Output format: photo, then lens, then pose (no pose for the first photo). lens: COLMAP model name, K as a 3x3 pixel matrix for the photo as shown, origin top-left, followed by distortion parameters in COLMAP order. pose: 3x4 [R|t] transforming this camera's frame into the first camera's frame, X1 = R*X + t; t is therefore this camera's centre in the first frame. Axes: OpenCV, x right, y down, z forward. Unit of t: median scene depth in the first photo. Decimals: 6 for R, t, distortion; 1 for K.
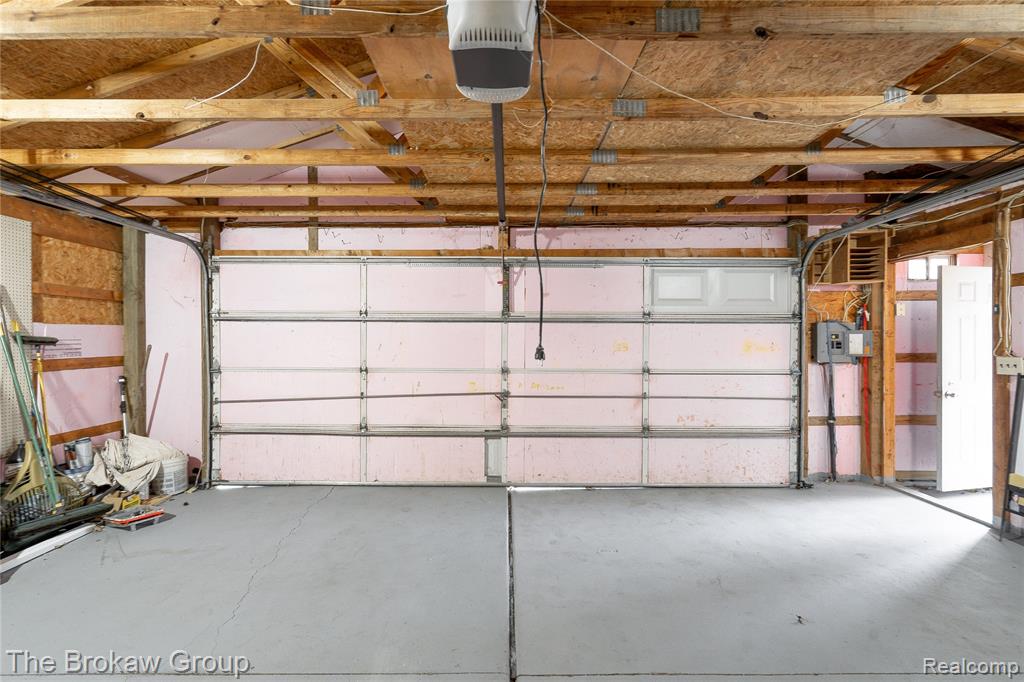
lens RADIAL K [[462.7, 0, 506.6], [0, 462.7, 339.7], [0, 0, 1]] dist [-0.002313, -0.000064]
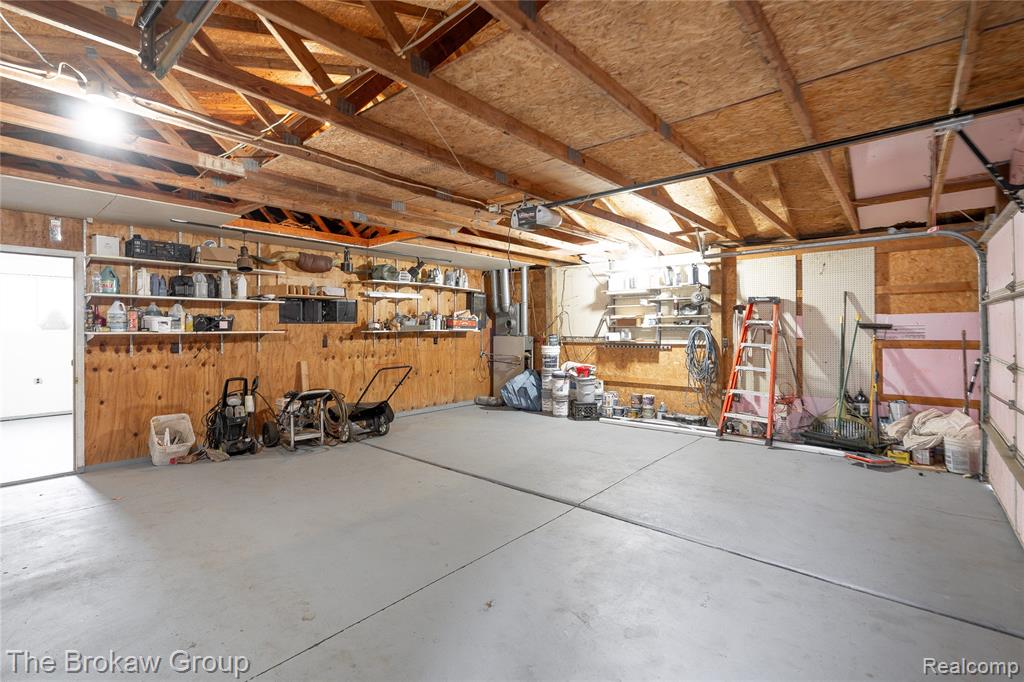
lens RADIAL K [[462.7, 0, 506.6], [0, 462.7, 339.7], [0, 0, 1]] dist [-0.002313, -0.000064]
pose [[-0.653221, 0.019463, -0.756917, 0.796750], [0.001079, 0.999692, 0.024774, 0.006141], [0.757167, 0.015367, -0.653041, 0.983657]]
